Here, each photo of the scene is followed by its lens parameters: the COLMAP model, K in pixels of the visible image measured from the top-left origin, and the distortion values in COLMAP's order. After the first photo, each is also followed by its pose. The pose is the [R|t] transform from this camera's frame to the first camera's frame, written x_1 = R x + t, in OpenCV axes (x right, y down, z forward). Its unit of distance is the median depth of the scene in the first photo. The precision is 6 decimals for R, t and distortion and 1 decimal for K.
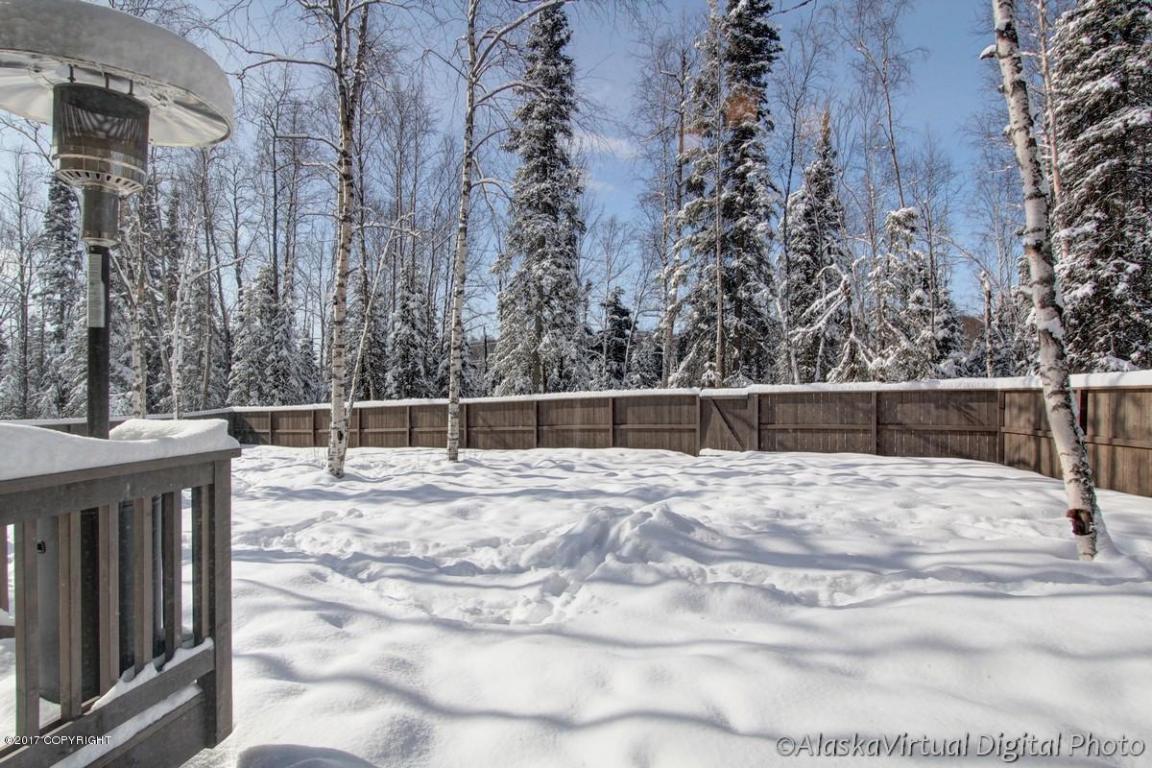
lens RADIAL K [[629.0, 0, 565.7], [0, 629.0, 388.4], [0, 0, 1]] dist [-0.022144, 0.006385]
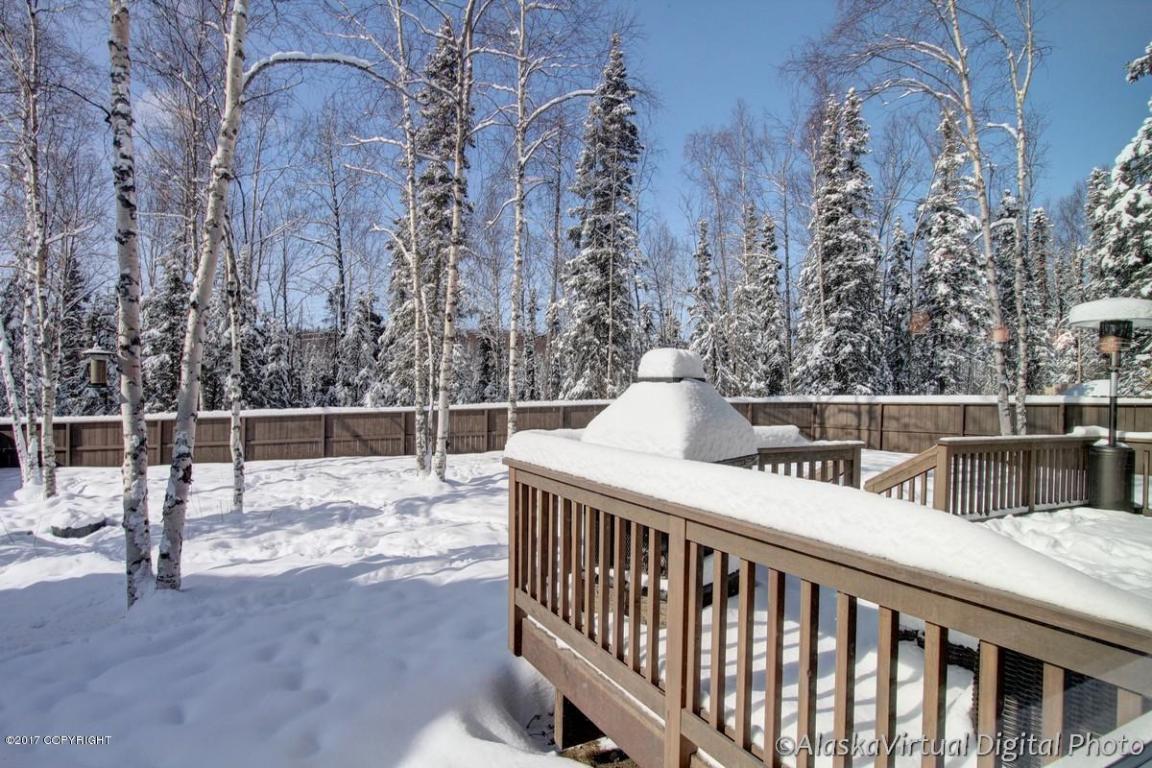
lens RADIAL K [[629.0, 0, 569.5], [0, 629.0, 400.5], [0, 0, 1]] dist [-0.022144, 0.006385]
pose [[0.793721, 0.003038, 0.608274, -0.467055], [-0.013493, 0.999829, 0.012613, -0.008697], [-0.608132, -0.018219, 0.793627, 0.016342]]
